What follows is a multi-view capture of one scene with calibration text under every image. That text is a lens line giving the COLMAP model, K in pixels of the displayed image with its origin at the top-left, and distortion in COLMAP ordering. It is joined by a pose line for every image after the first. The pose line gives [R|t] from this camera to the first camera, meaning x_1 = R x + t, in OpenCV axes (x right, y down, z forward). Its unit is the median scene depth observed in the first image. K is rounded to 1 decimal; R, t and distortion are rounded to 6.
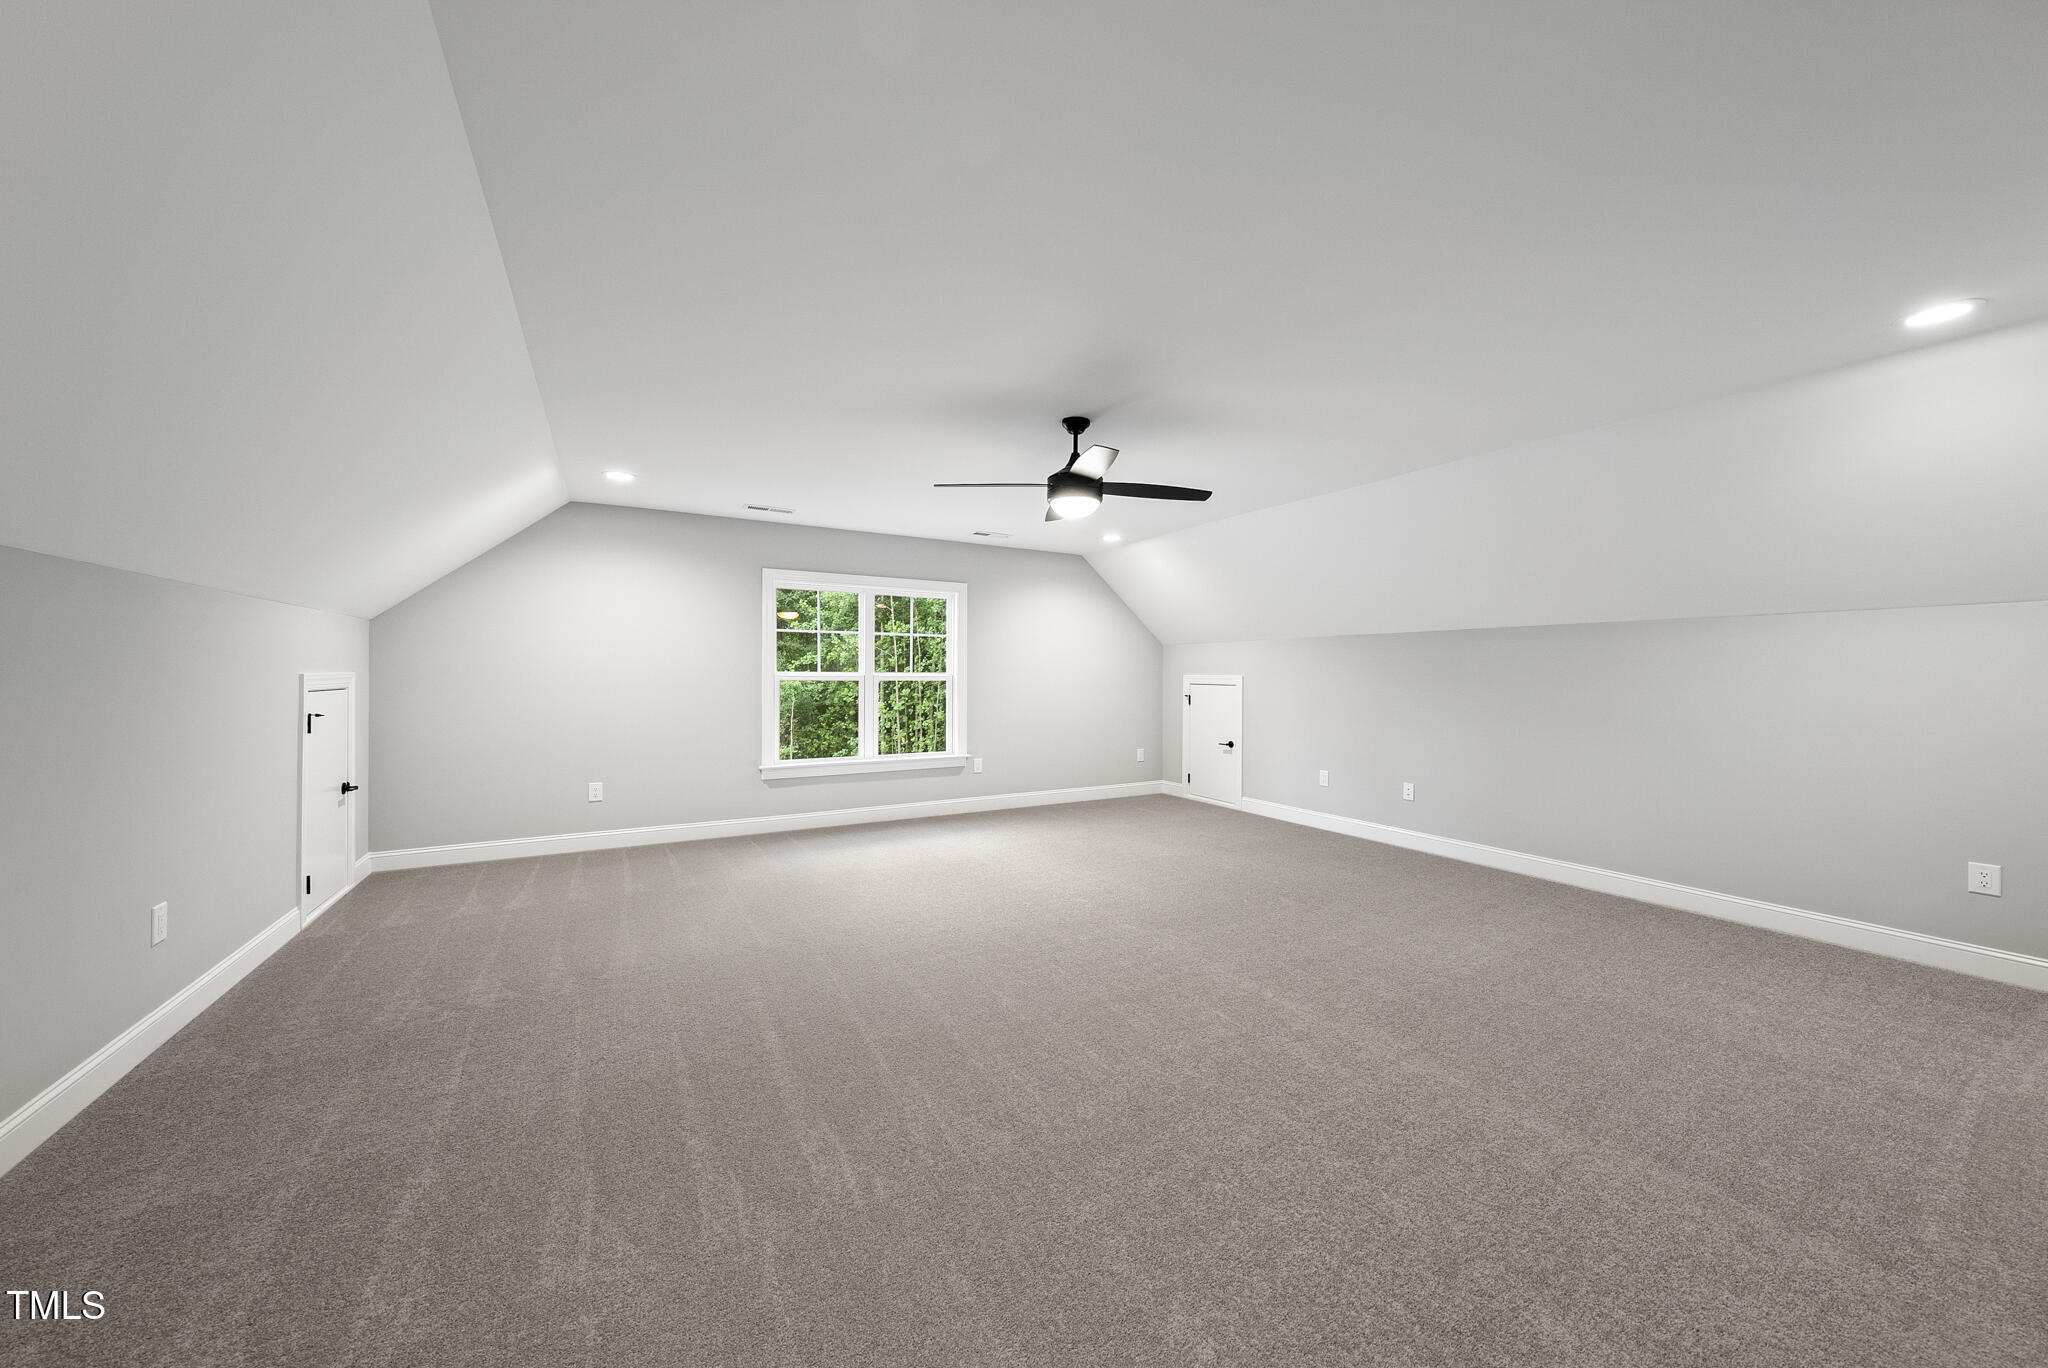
lens RADIAL K [[687.3, 0, 1032.0], [0, 687.3, 688.1], [0, 0, 1]] dist [0.000515, 0.000011]
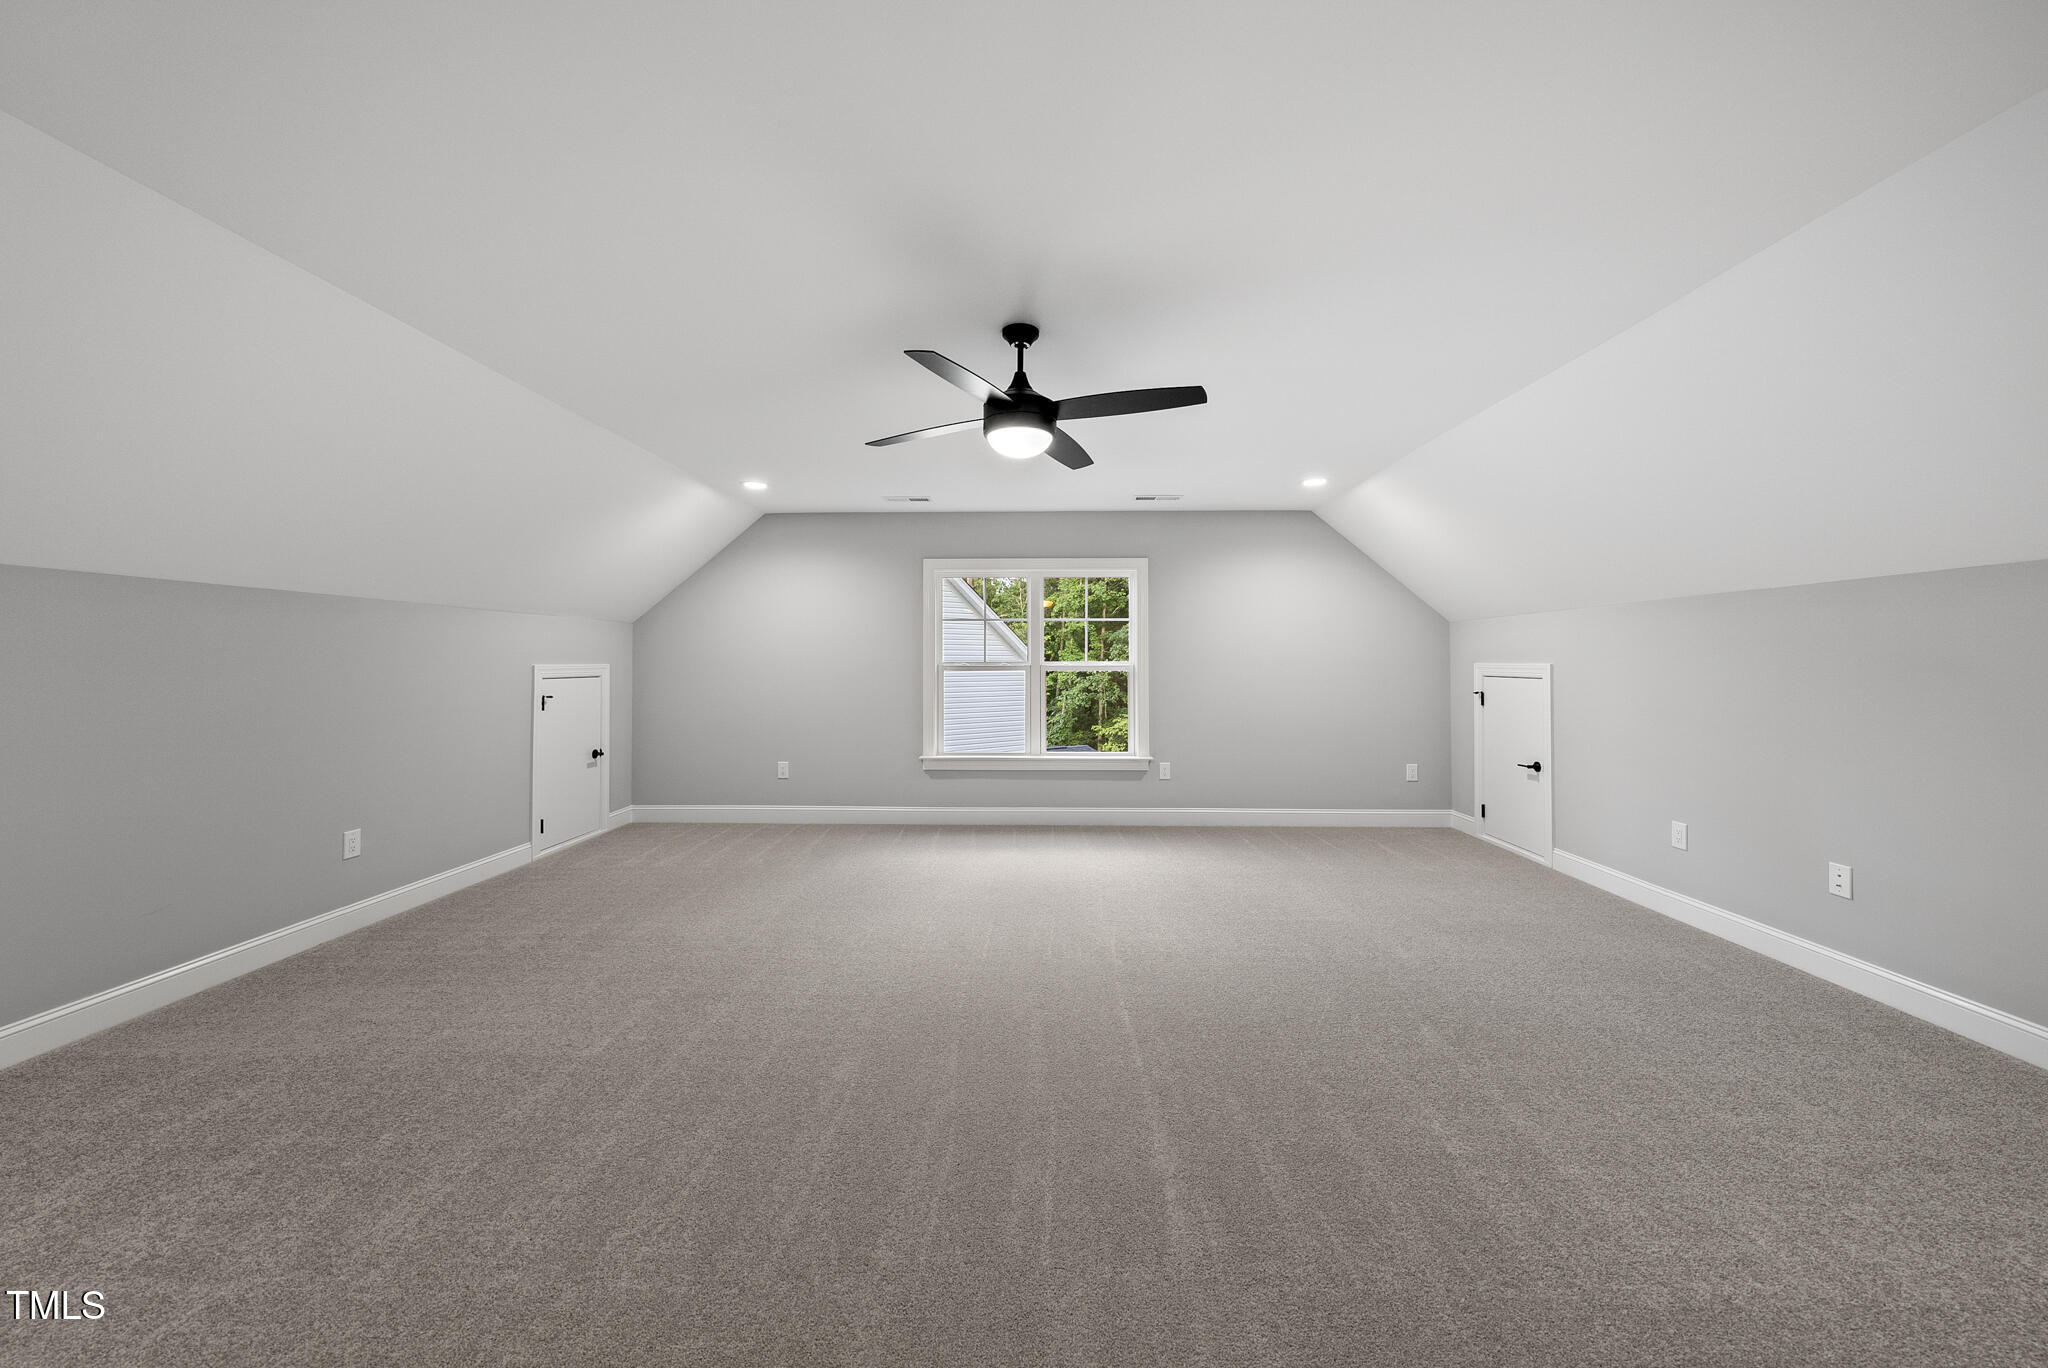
lens RADIAL K [[705.2, 0, 1027.3], [0, 705.2, 669.1], [0, 0, 1]] dist [-0.000322, 0.000006]
pose [[0.859569, -0.000449, -0.511020, 0.247516], [-0.006483, 0.999910, -0.011782, -0.002111], [0.510979, 0.013441, 0.859488, 0.178891]]
